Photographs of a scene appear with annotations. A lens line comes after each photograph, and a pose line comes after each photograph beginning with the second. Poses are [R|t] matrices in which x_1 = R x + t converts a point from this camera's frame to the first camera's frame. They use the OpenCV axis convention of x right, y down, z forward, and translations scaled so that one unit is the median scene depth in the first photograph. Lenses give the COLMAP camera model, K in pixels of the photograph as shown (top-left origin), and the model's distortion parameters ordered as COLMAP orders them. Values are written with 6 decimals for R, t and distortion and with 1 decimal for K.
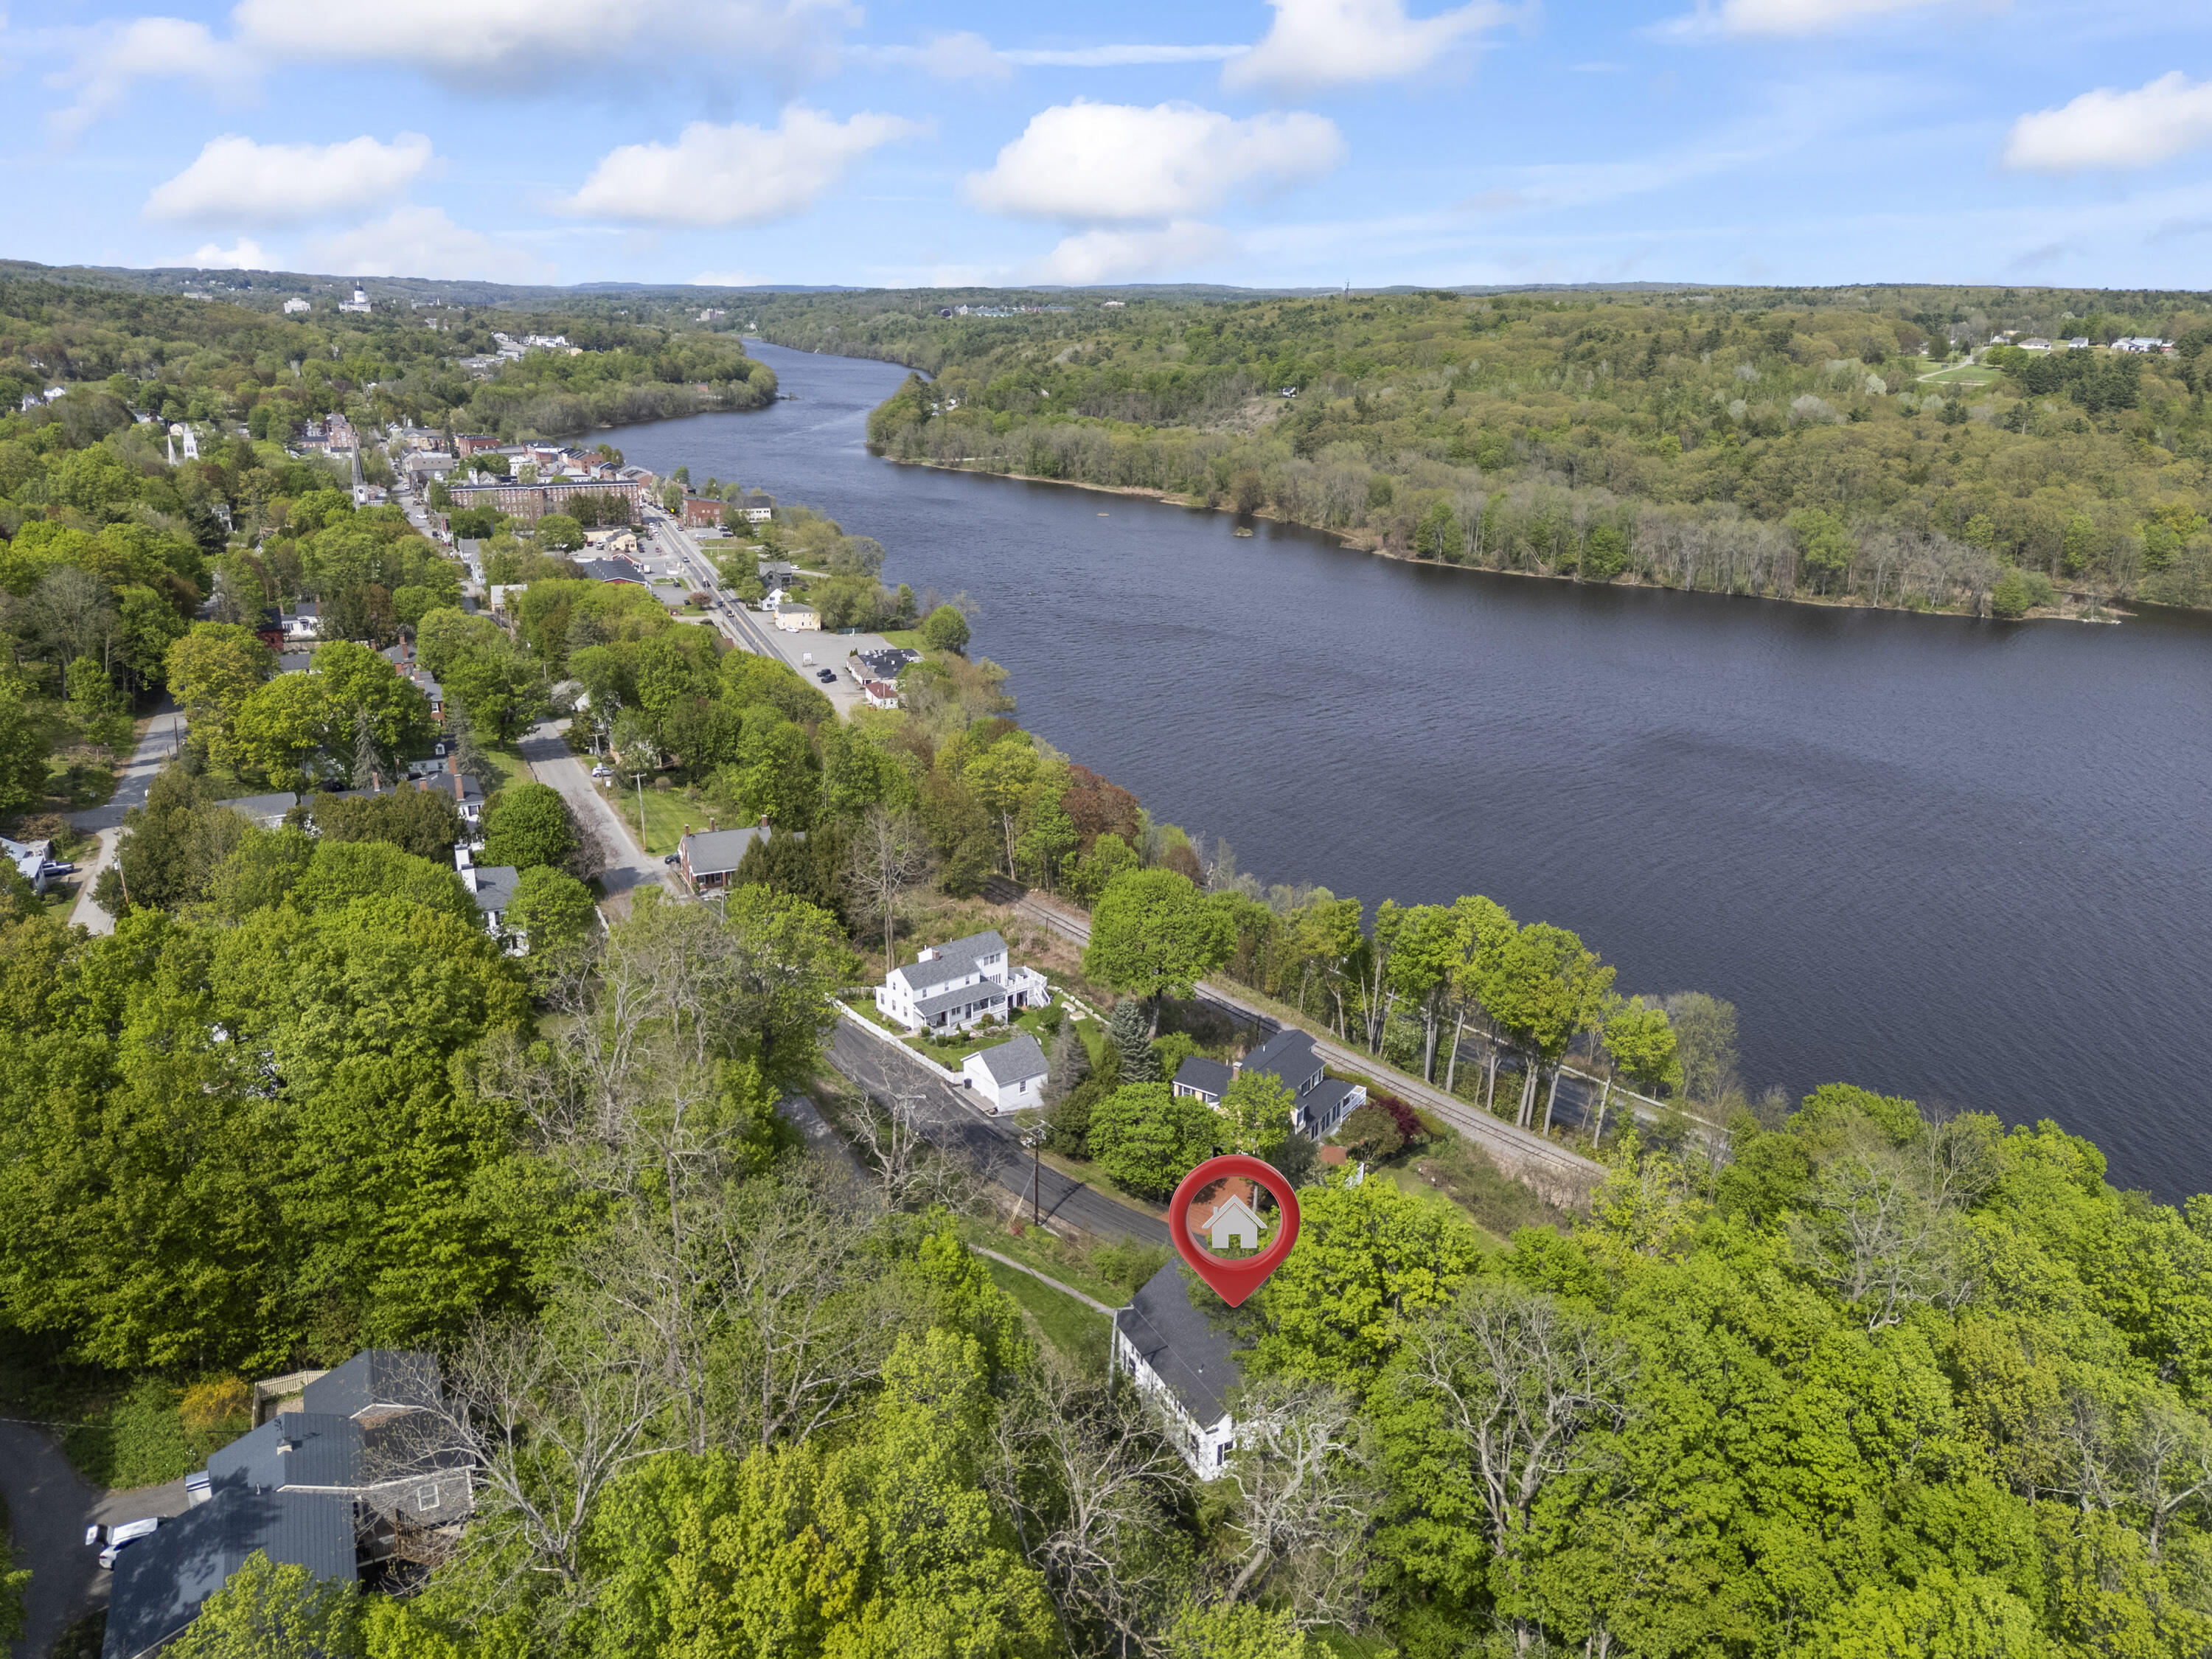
lens RADIAL K [[1562.5, 0, 1105.9], [0, 1562.5, 831.6], [0, 0, 1]] dist [0.014220, -0.000291]
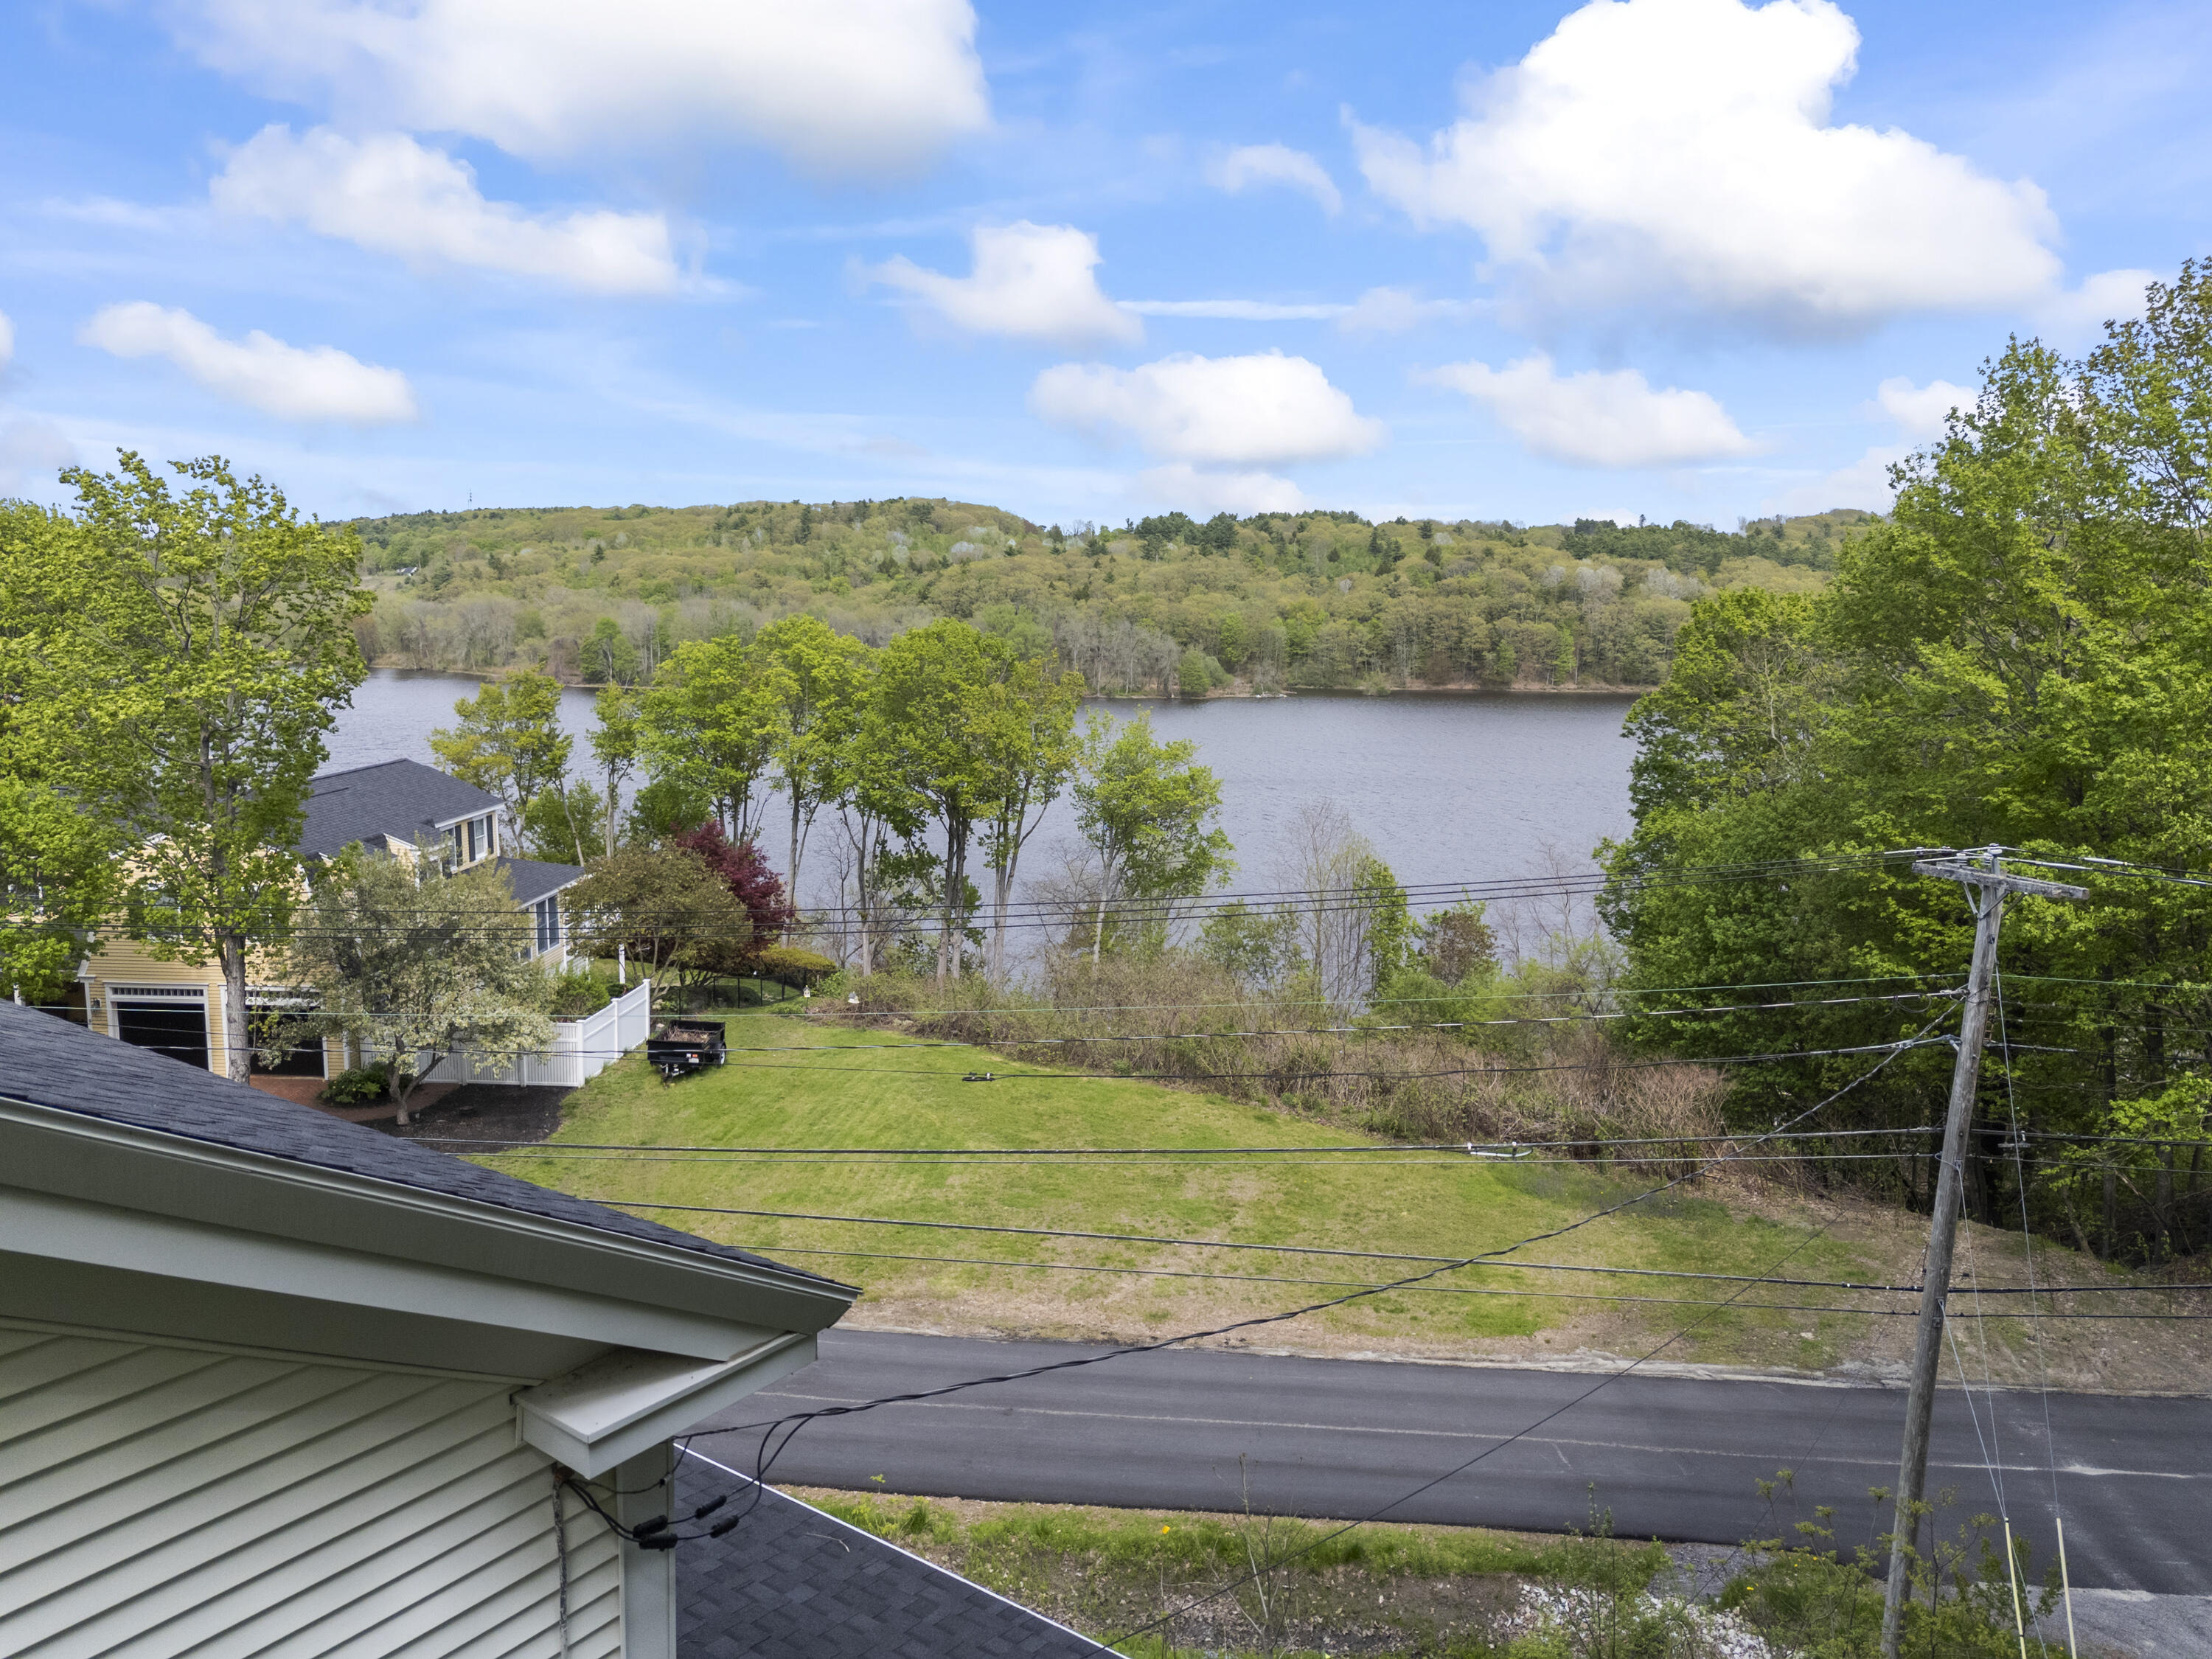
lens RADIAL K [[1562.5, 0, 1103.1], [0, 1562.5, 829.8], [0, 0, 1]] dist [0.014220, -0.000291]
pose [[0.867897, -0.078462, 0.490509, 0.015043], [0.156866, 0.980209, -0.120761, 0.032901], [-0.471326, 0.181752, 0.863028, 0.103709]]
